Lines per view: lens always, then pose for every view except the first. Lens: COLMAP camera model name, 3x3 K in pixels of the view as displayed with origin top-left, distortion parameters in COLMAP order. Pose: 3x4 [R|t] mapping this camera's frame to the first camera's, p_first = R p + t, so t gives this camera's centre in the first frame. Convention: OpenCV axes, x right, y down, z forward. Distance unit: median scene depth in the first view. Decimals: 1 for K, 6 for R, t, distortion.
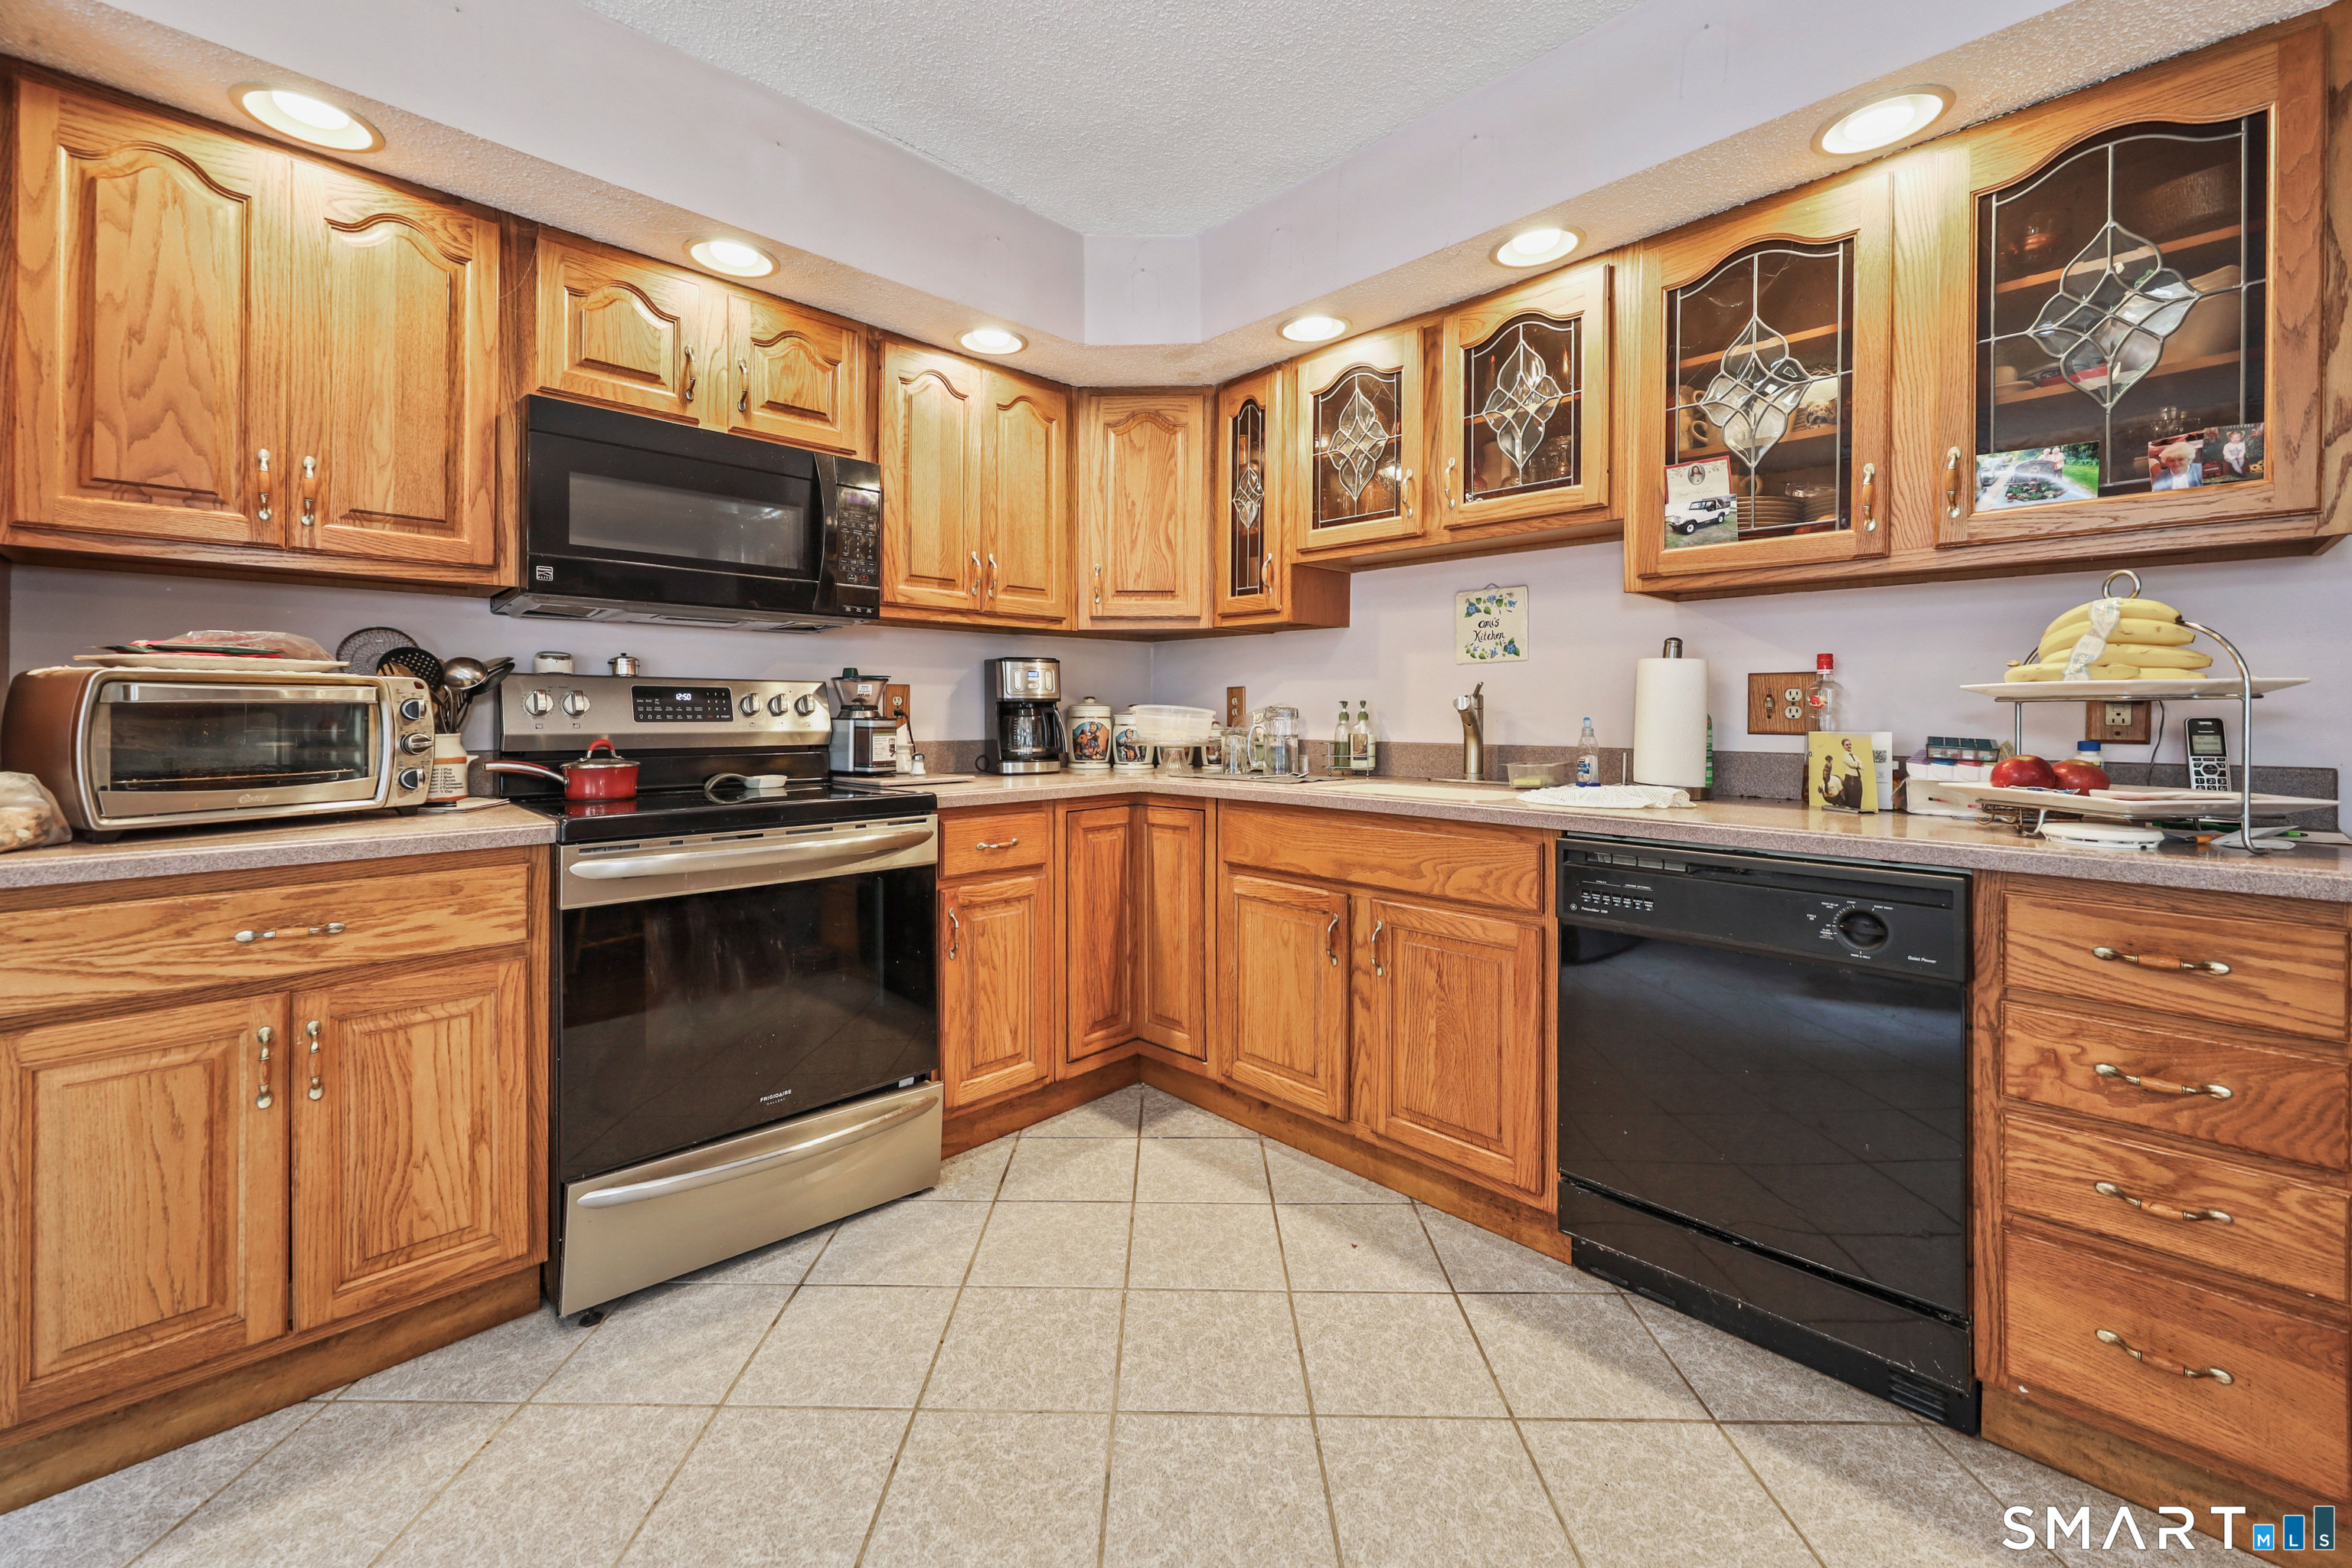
lens RADIAL K [[929.0, 0, 1141.0], [0, 929.0, 709.8], [0, 0, 1]] dist [-0.000623, 0.000313]
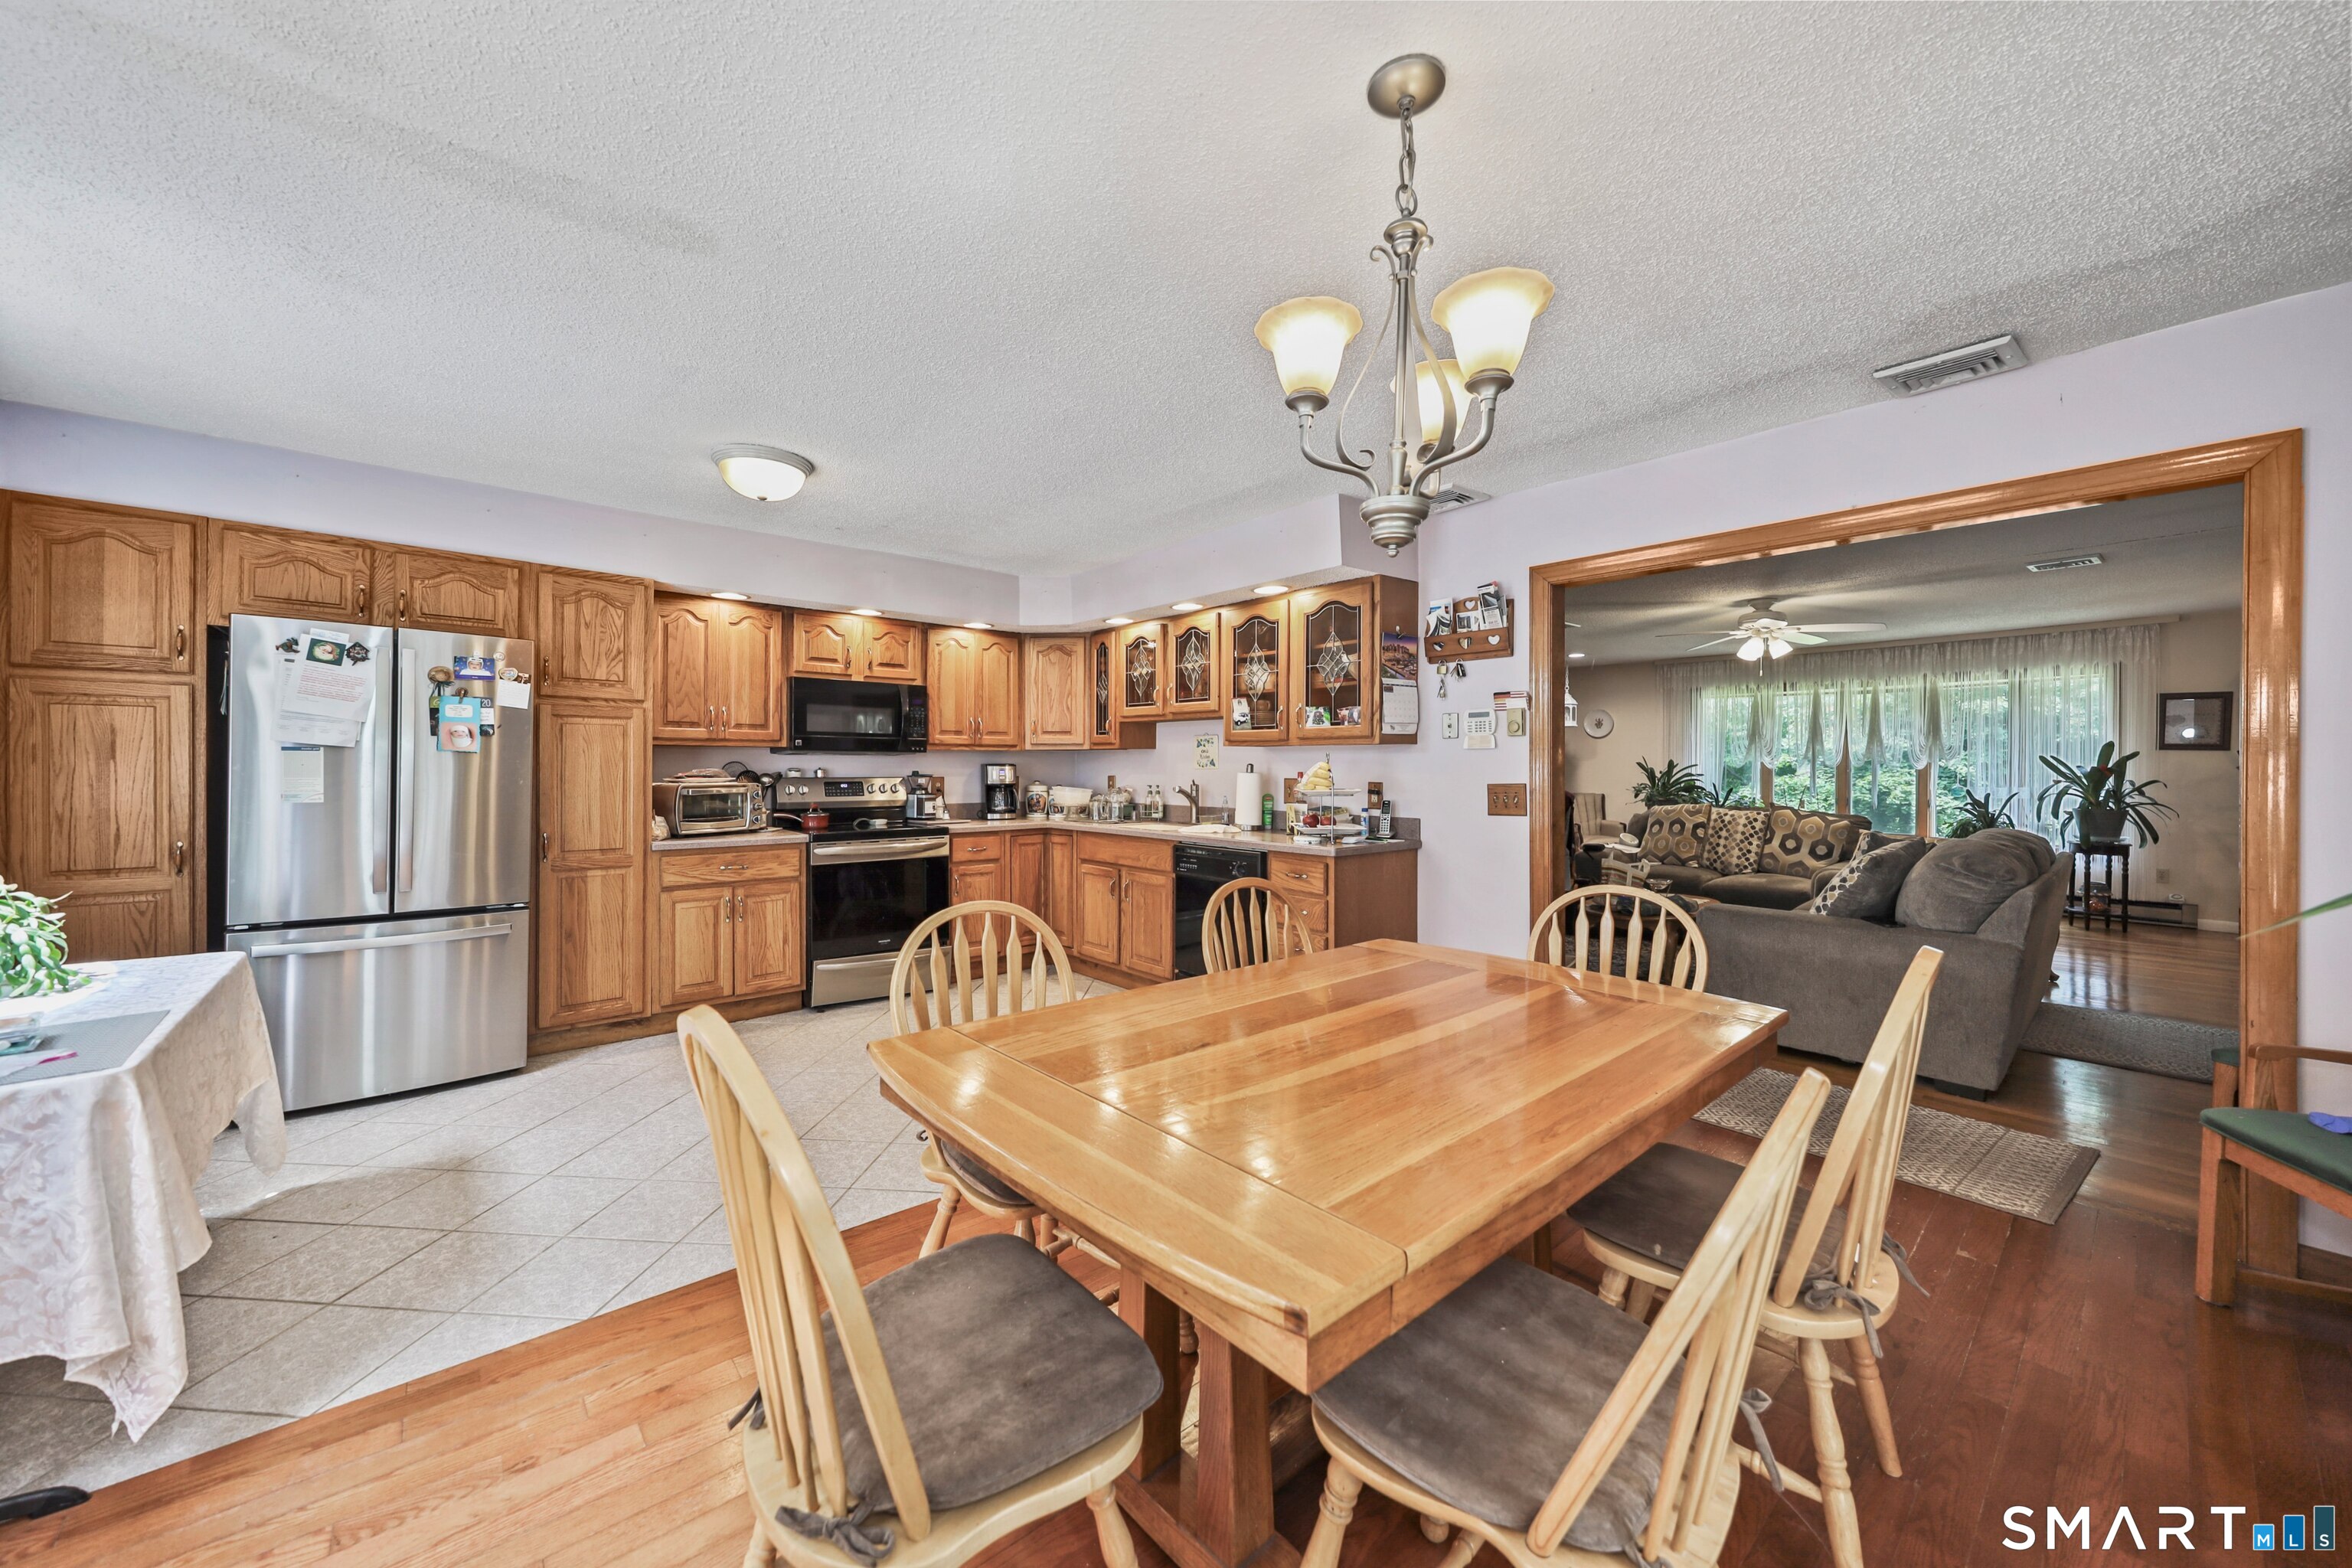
lens RADIAL K [[880.7, 0, 1178.0], [0, 880.7, 772.3], [0, 0, 1]] dist [-0.000064, -0.000128]
pose [[0.999357, 0.001792, -0.035822, 0.429410], [-0.001427, 0.999947, 0.010214, -0.071483], [0.035838, -0.010156, 0.999306, -1.189668]]
